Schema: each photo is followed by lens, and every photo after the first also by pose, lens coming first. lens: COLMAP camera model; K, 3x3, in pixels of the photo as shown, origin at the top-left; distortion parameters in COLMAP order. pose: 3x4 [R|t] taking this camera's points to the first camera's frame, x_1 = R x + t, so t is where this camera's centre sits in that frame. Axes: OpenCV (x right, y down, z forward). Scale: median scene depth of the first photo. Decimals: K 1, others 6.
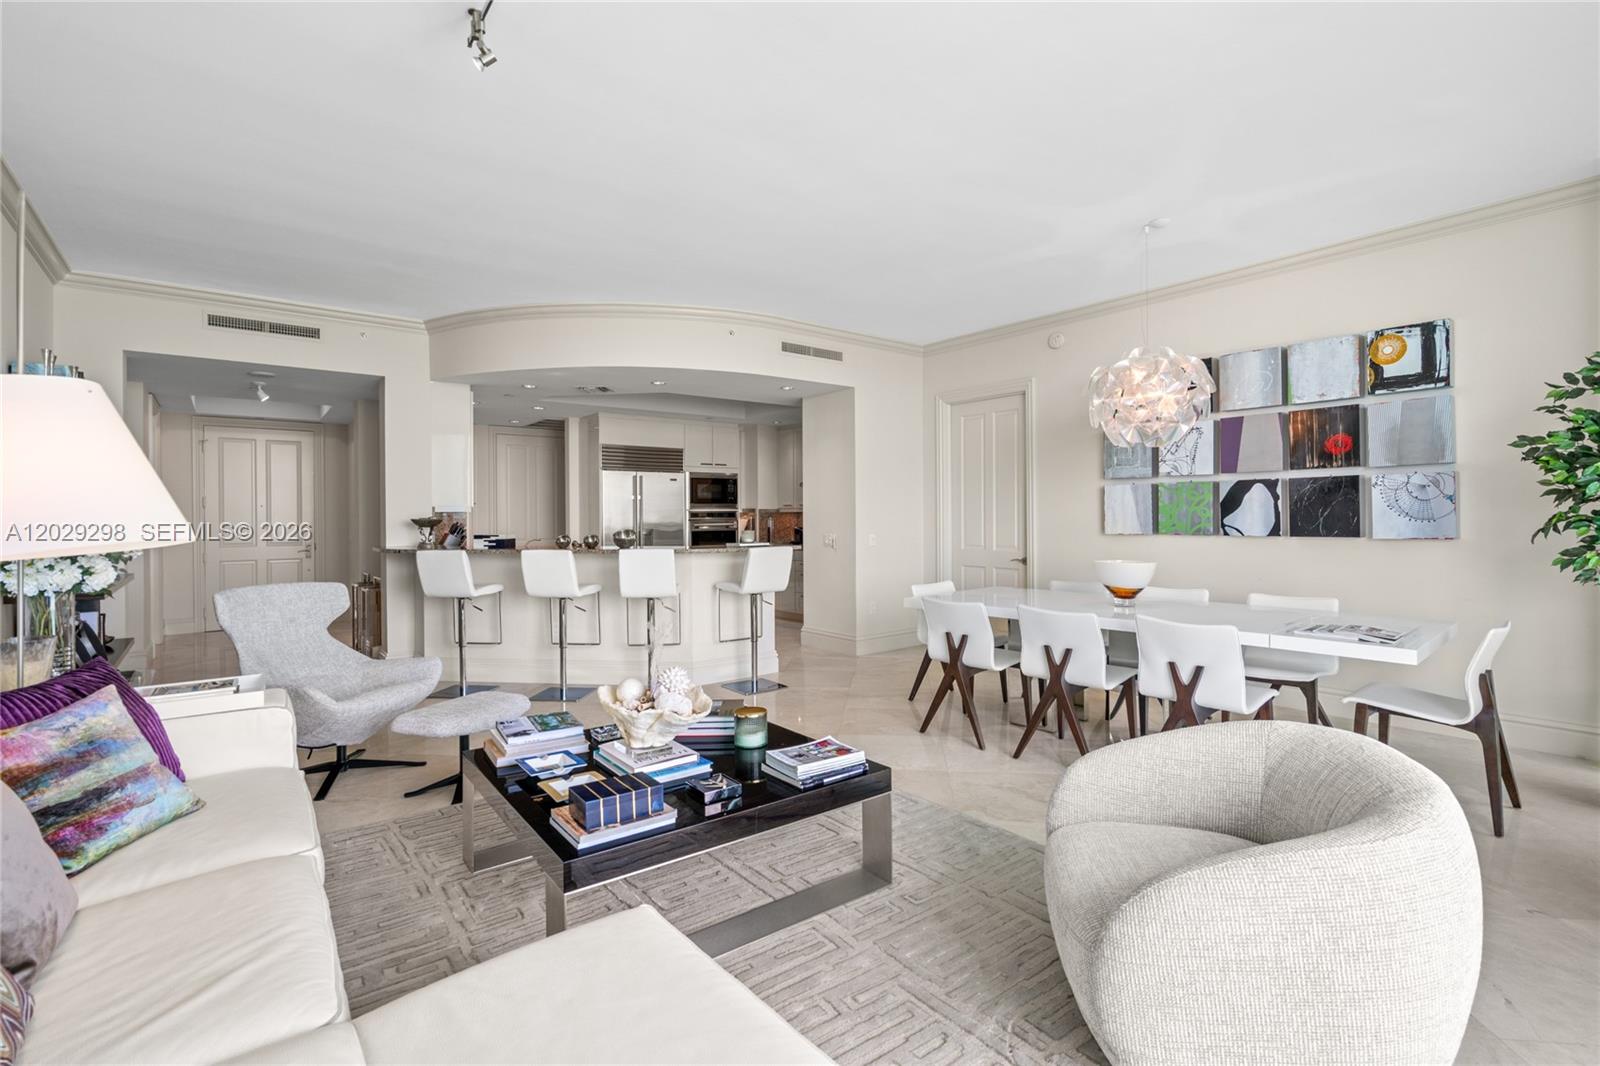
lens RADIAL K [[736.2, 0, 805.3], [0, 736.2, 538.4], [0, 0, 1]] dist [-0.001509, 0.000390]
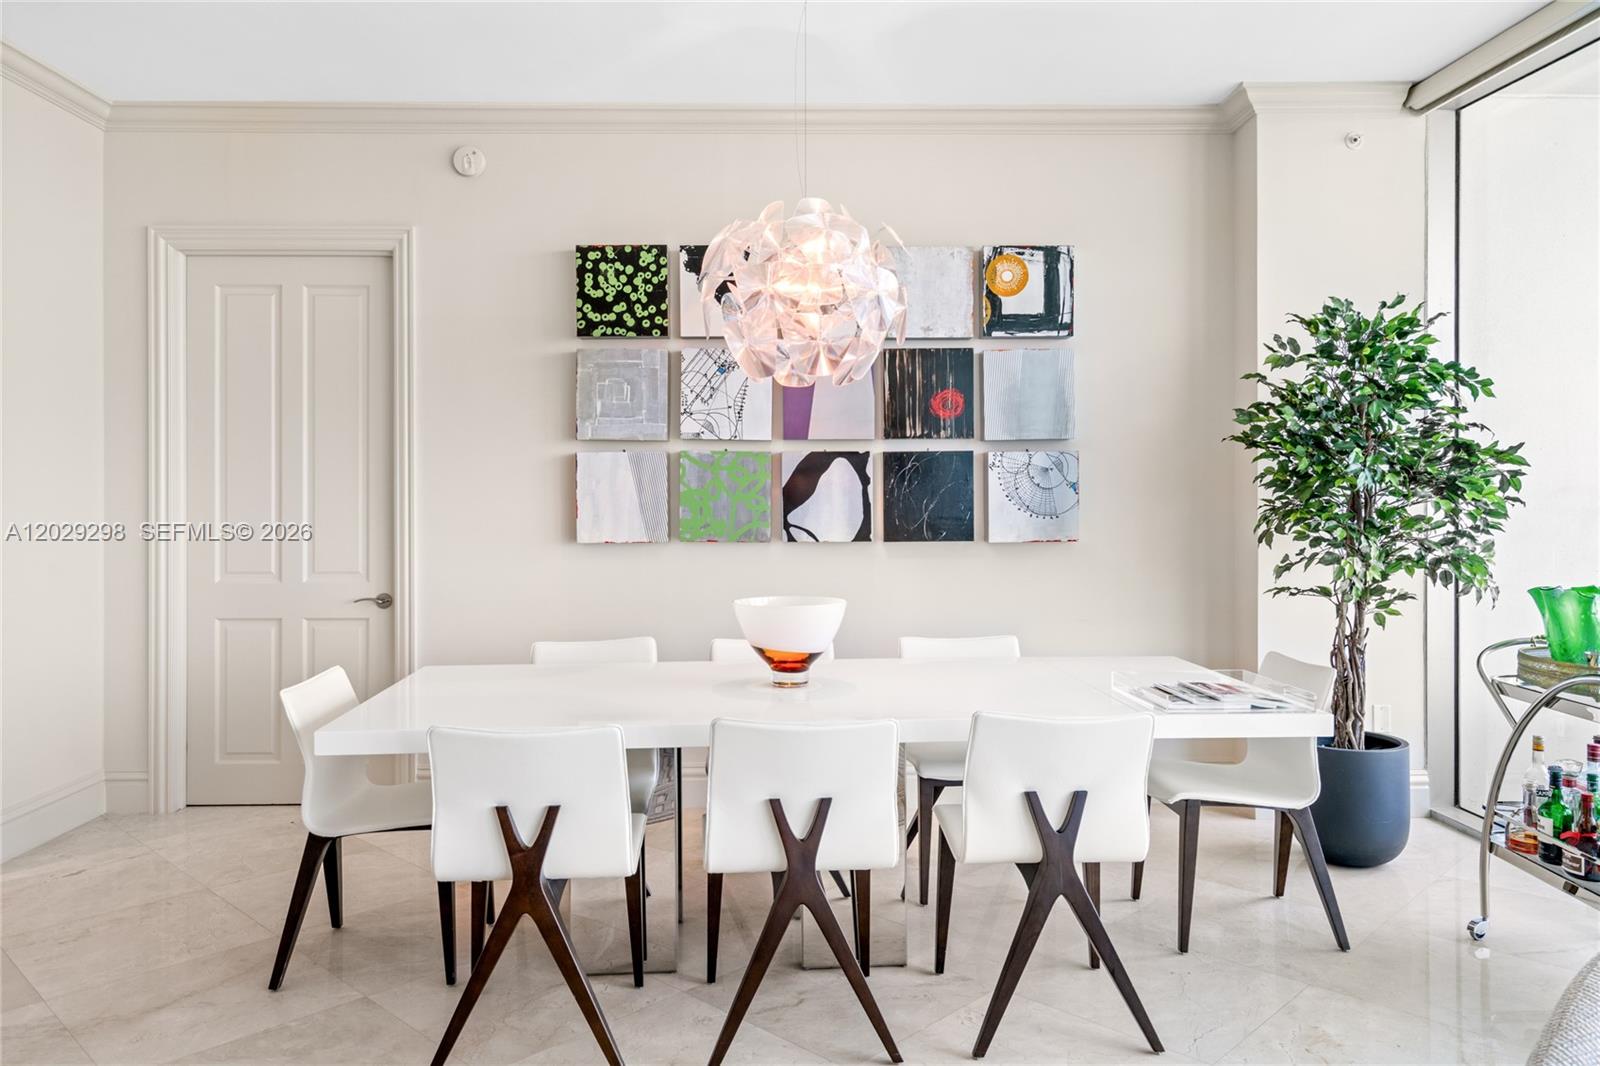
lens RADIAL K [[1137.3, 0, 800.2], [0, 1137.3, 506.6], [0, 0, 1]] dist [0.006897, 0.003599]
pose [[0.608817, -0.001231, 0.793310, -0.187217], [0.021541, 0.999656, -0.014980, -0.020914], [-0.793018, 0.026209, 0.608634, 0.468851]]
